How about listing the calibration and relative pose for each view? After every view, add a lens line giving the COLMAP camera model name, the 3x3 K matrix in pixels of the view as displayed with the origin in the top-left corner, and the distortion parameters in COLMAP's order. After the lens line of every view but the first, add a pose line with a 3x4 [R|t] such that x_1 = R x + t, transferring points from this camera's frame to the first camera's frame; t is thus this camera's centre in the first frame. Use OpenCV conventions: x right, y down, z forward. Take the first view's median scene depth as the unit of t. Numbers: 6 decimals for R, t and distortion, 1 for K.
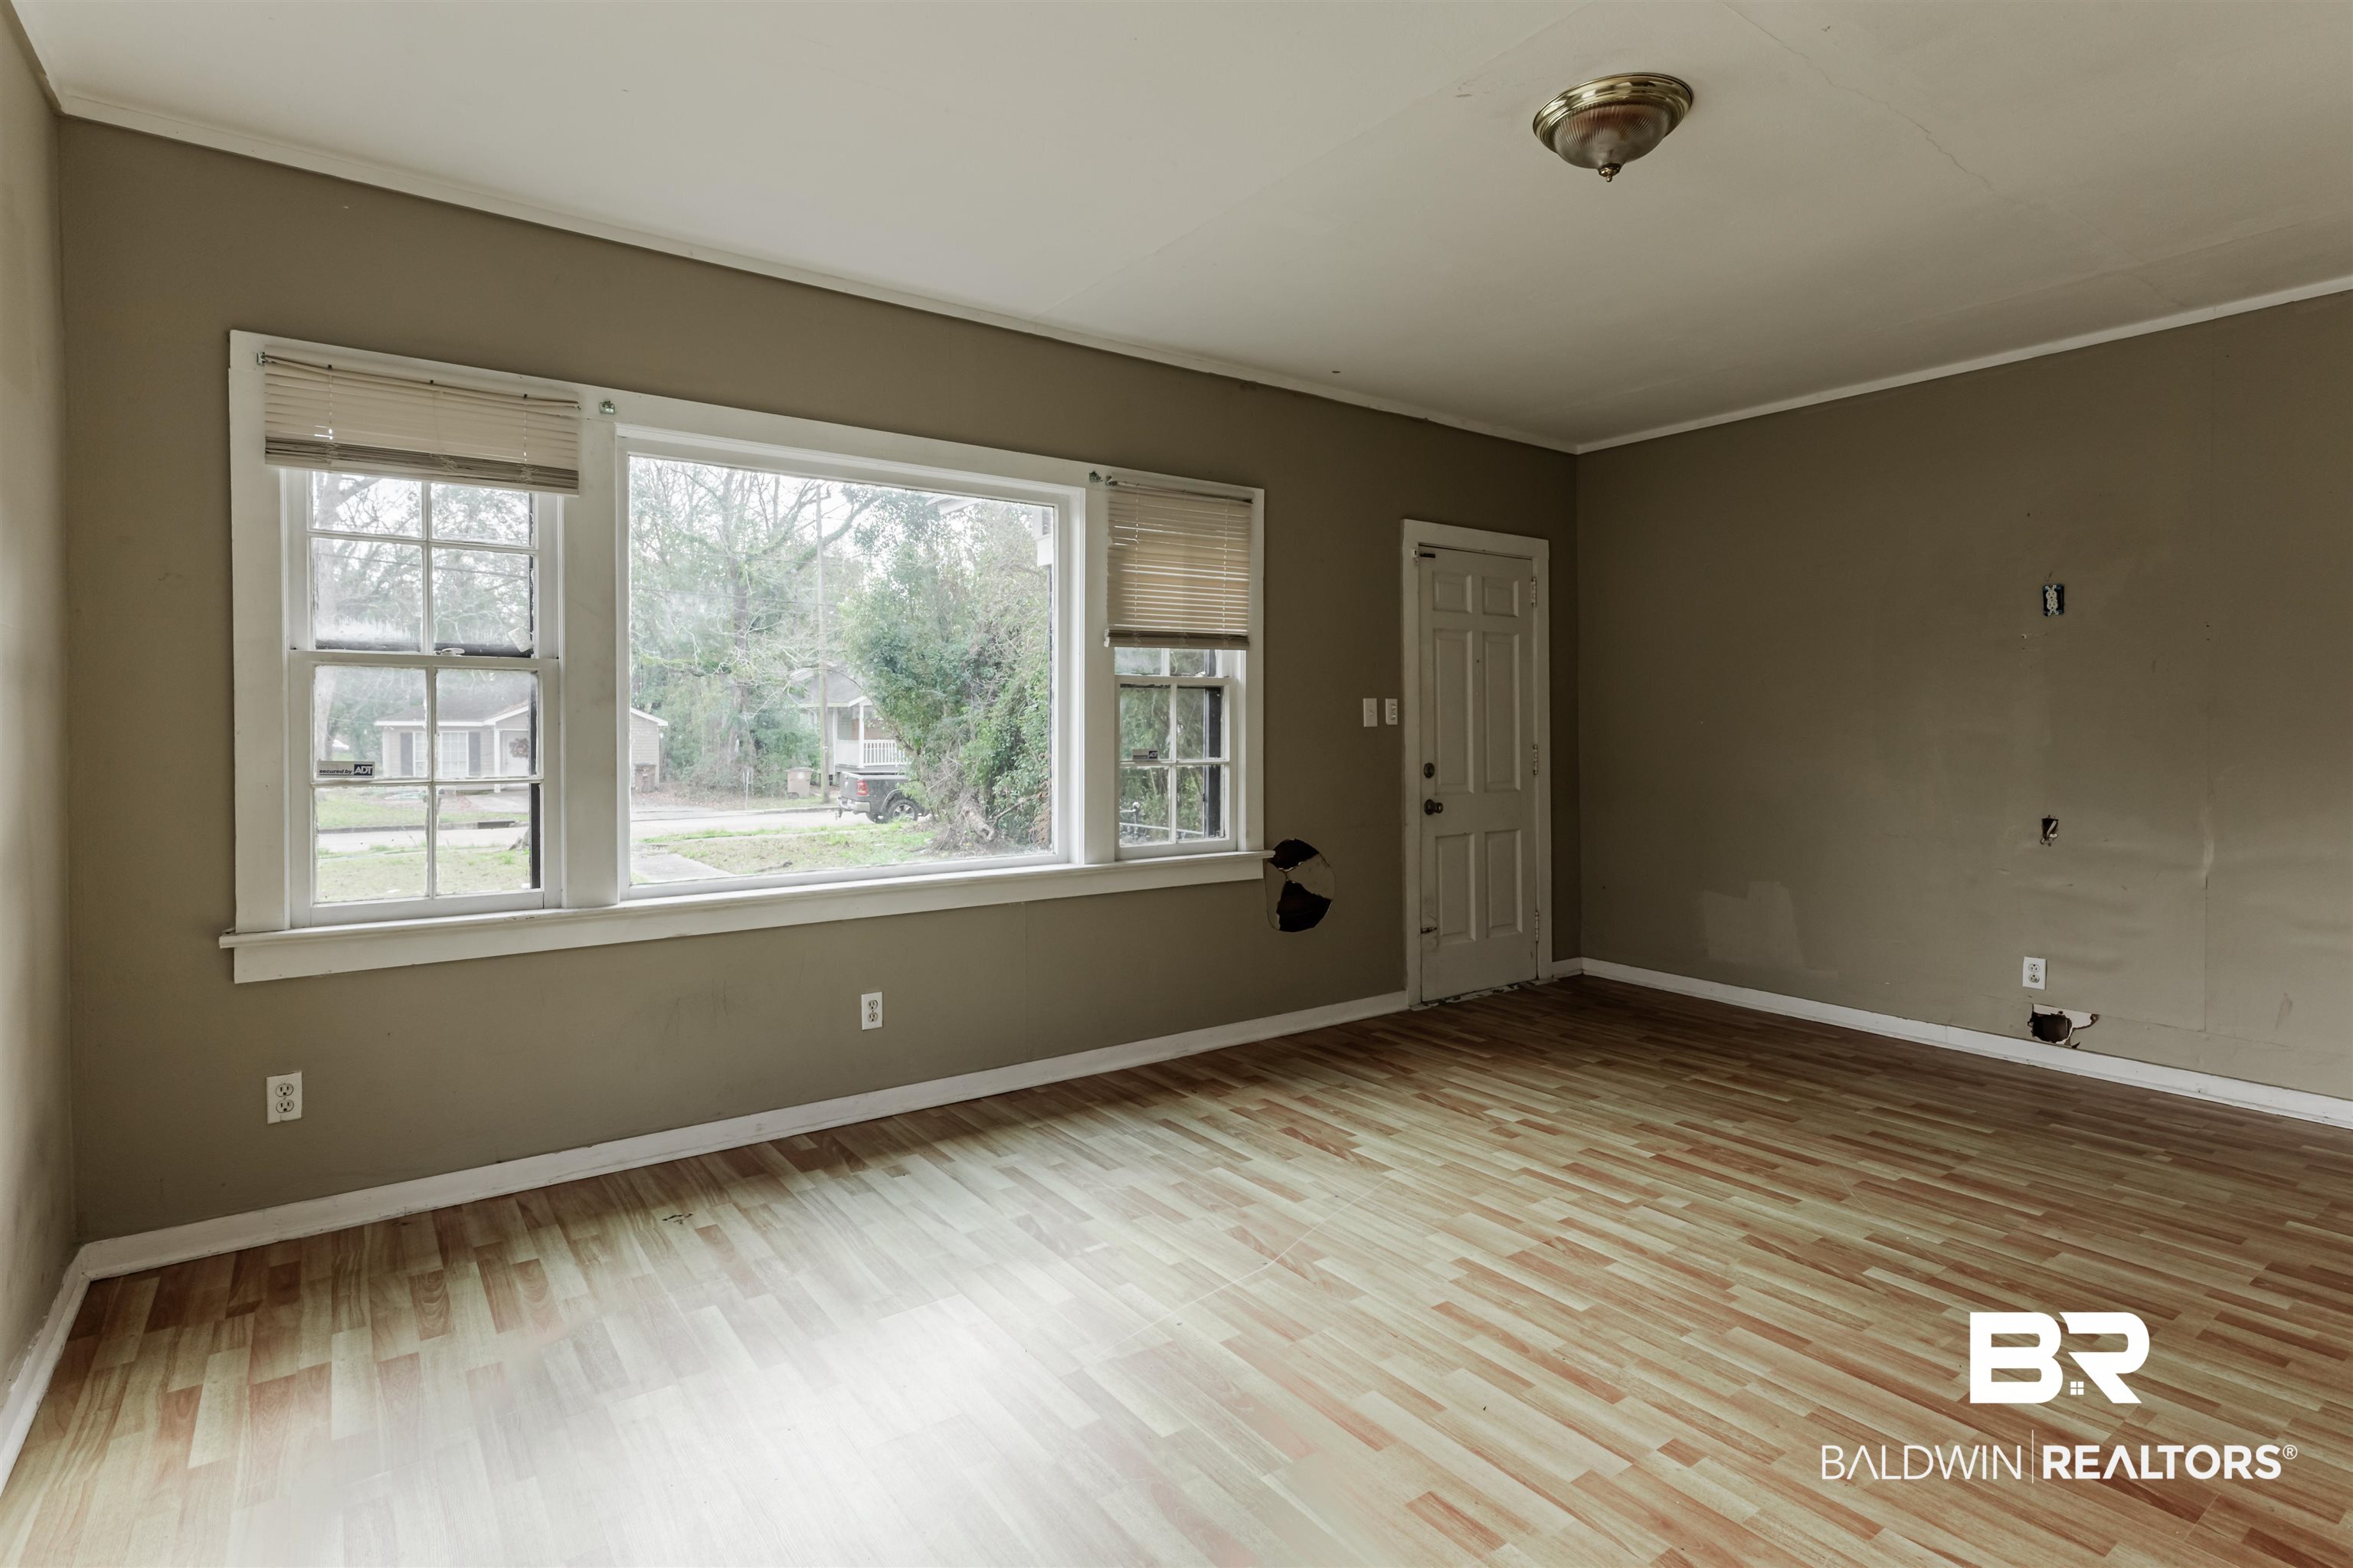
lens RADIAL K [[1176.4, 0, 1334.7], [0, 1176.4, 731.5], [0, 0, 1]] dist [0.000938, 0.003417]
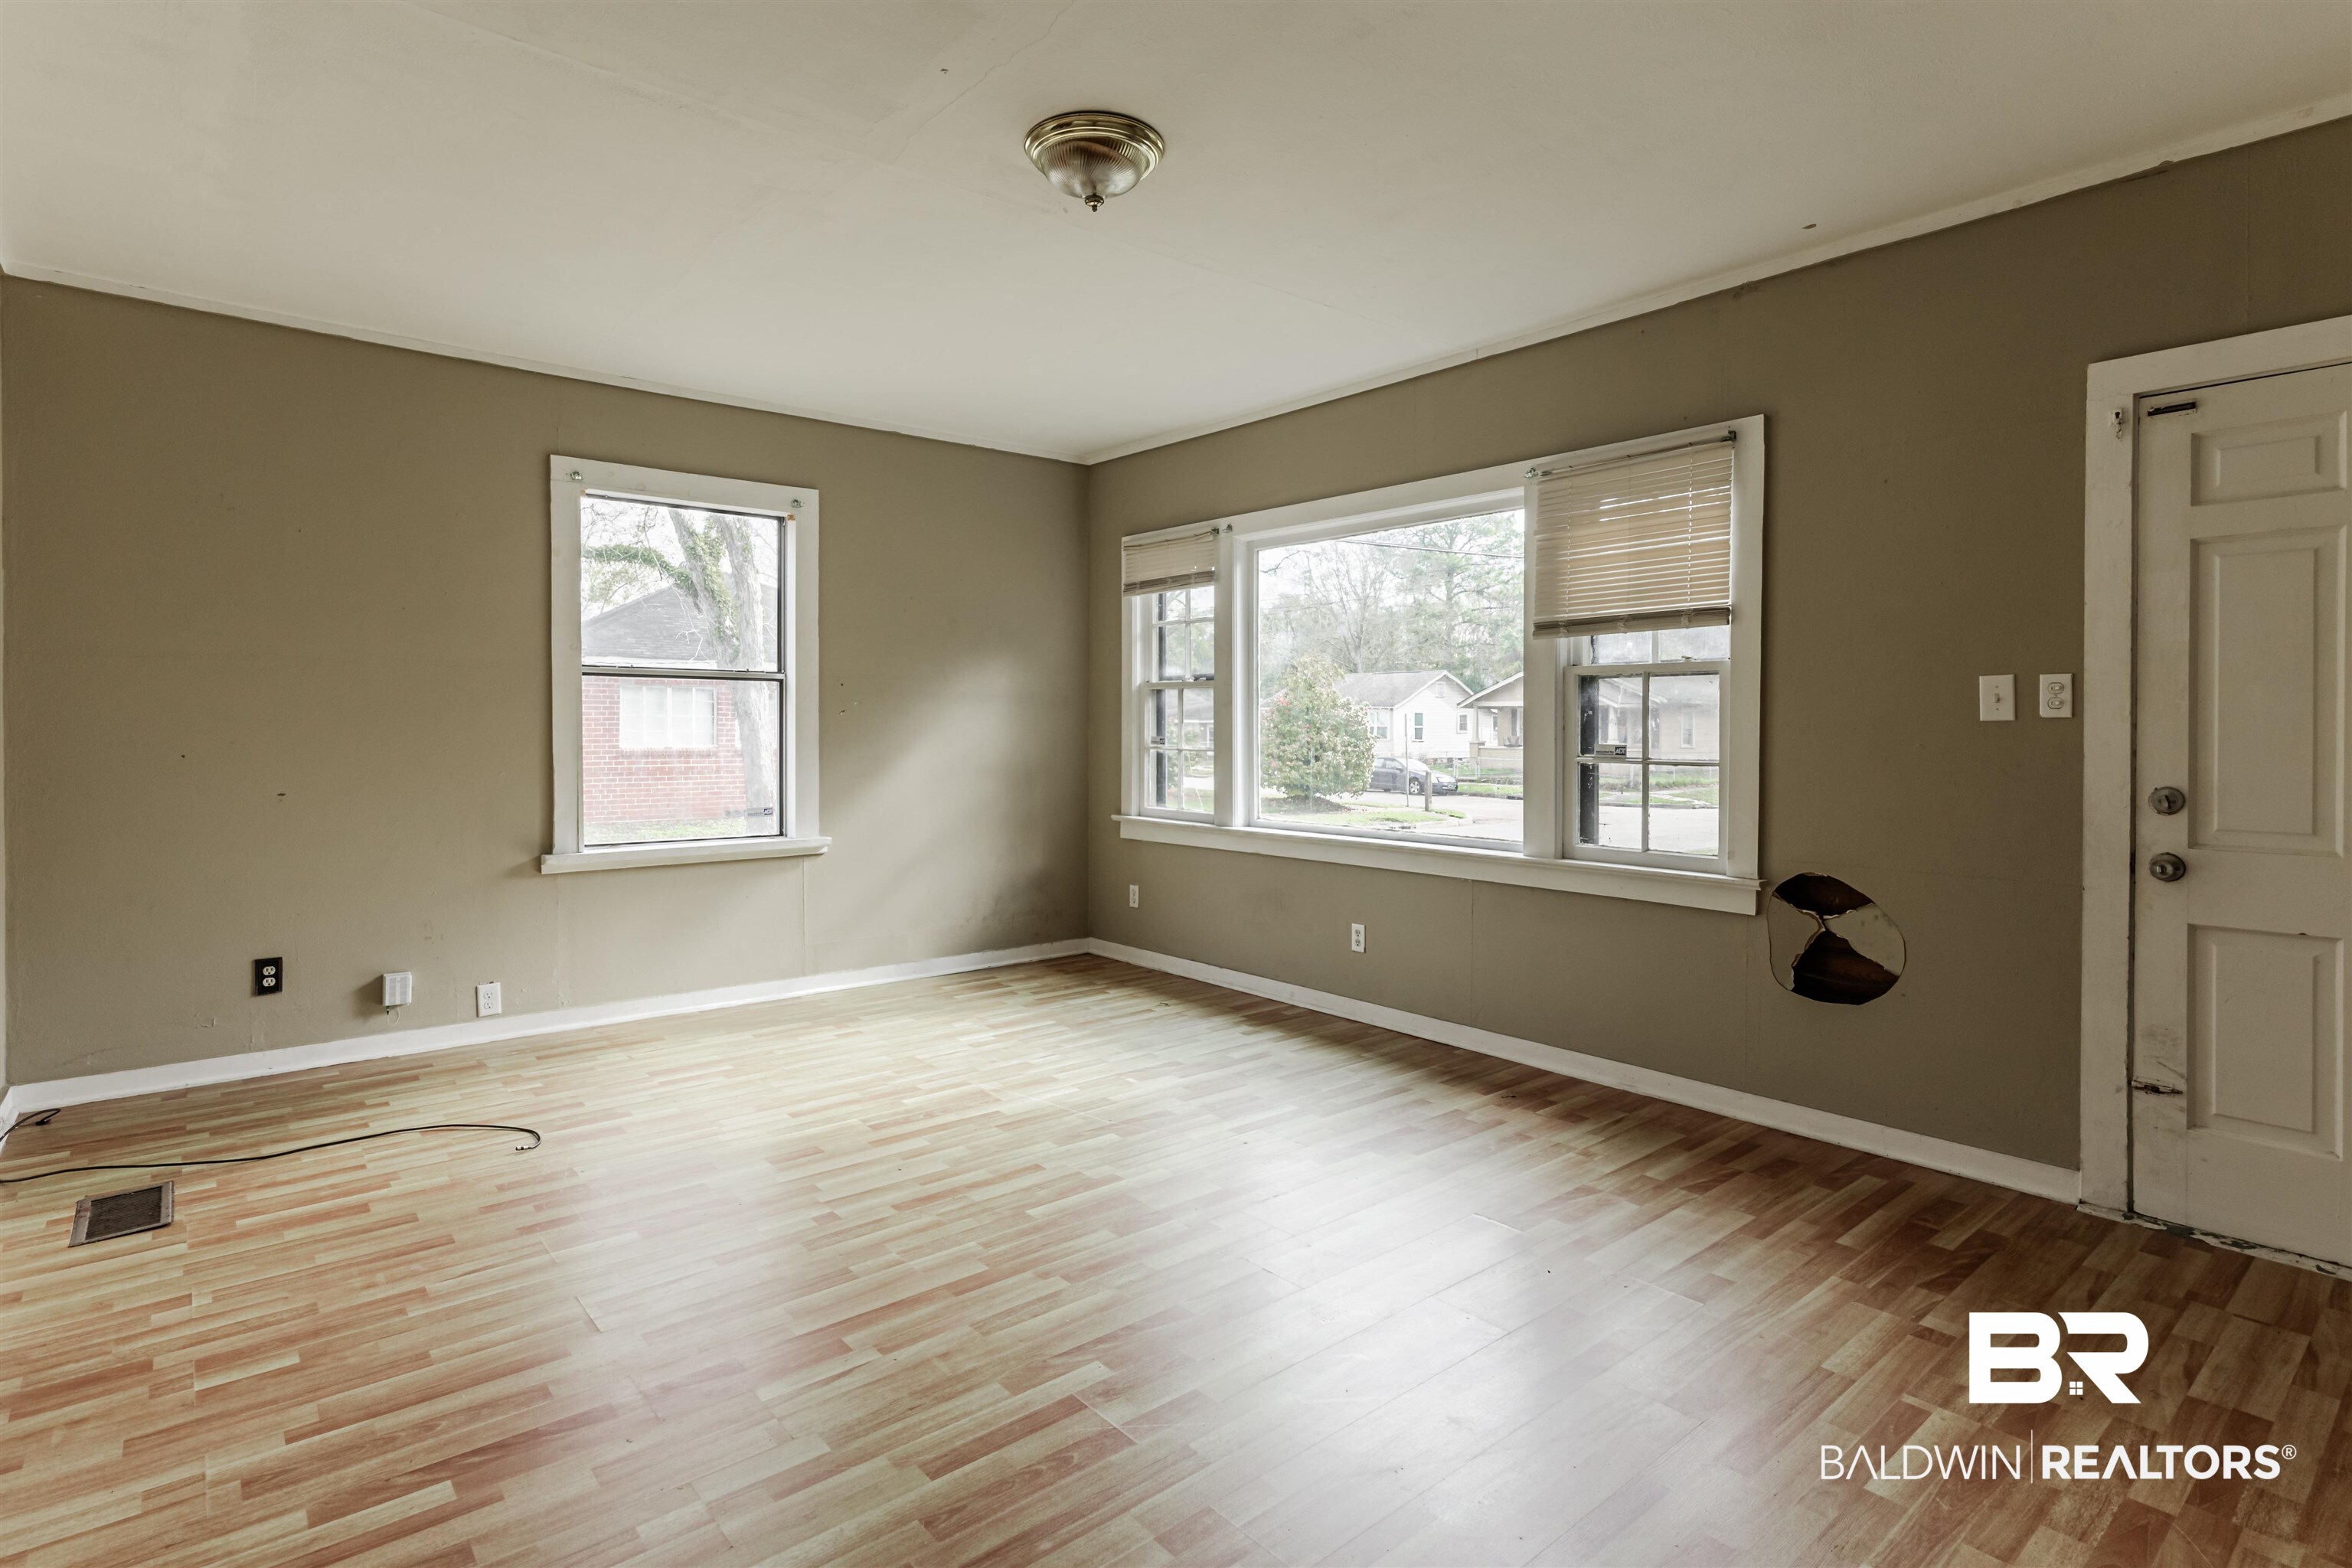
lens RADIAL K [[1175.9, 0, 1056.5], [0, 1175.9, 730.9], [0, 0, 1]] dist [0.000938, 0.003417]
pose [[-0.031586, 0.008142, -0.999468, 0.826700], [-0.007980, 0.999933, 0.008398, -0.000183], [0.999469, 0.008241, -0.031519, 0.635161]]
